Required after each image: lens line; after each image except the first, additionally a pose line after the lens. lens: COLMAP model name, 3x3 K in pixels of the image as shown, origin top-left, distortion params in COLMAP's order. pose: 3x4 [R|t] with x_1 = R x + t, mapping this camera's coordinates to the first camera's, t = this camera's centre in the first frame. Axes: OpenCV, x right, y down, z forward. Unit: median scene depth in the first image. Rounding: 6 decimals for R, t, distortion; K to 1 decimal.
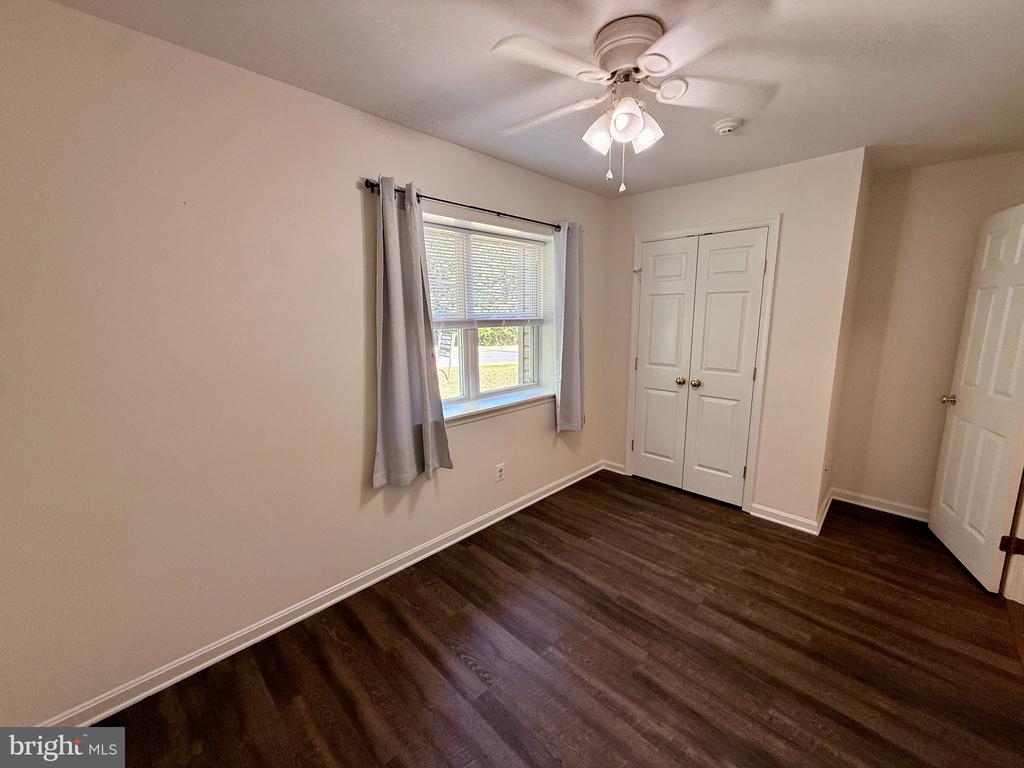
lens RADIAL K [[406.9, 0, 510.1], [0, 406.9, 383.8], [0, 0, 1]] dist [-0.000020, -0.000052]
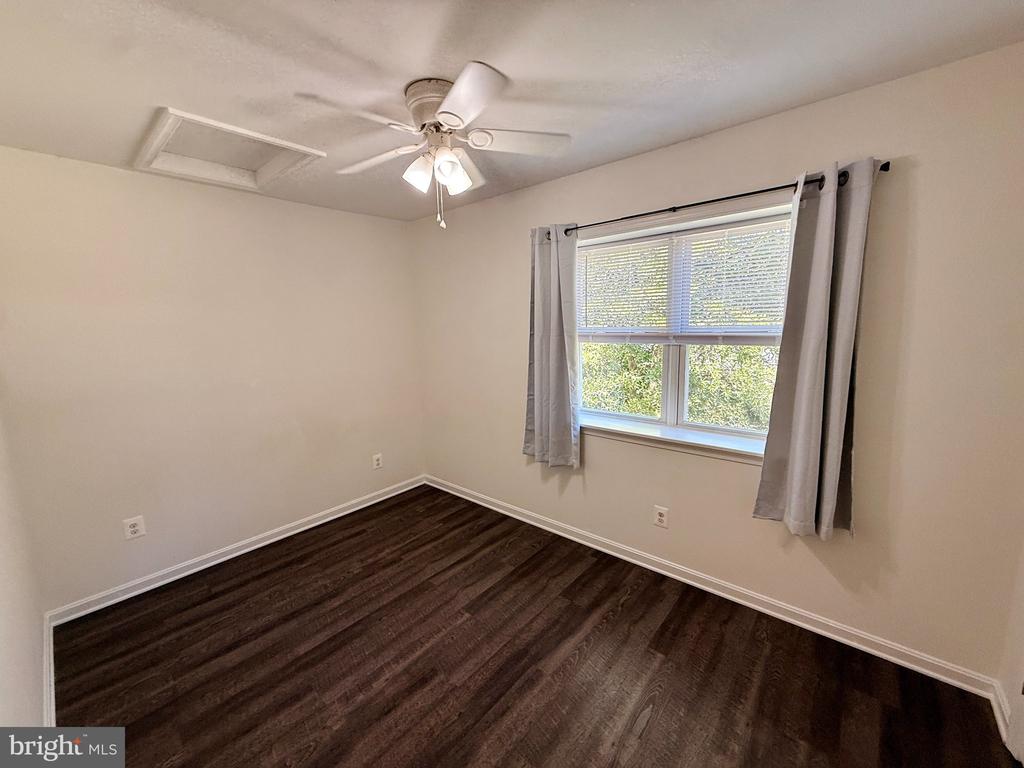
lens RADIAL K [[413.1, 0, 514.5], [0, 413.1, 389.0], [0, 0, 1]] dist [0.002153, 0.000261]
pose [[0.073198, 0.164492, -0.983659, 1.028703], [-0.152940, 0.976490, 0.151913, -0.167975], [0.985521, 0.139321, 0.096635, 0.806258]]
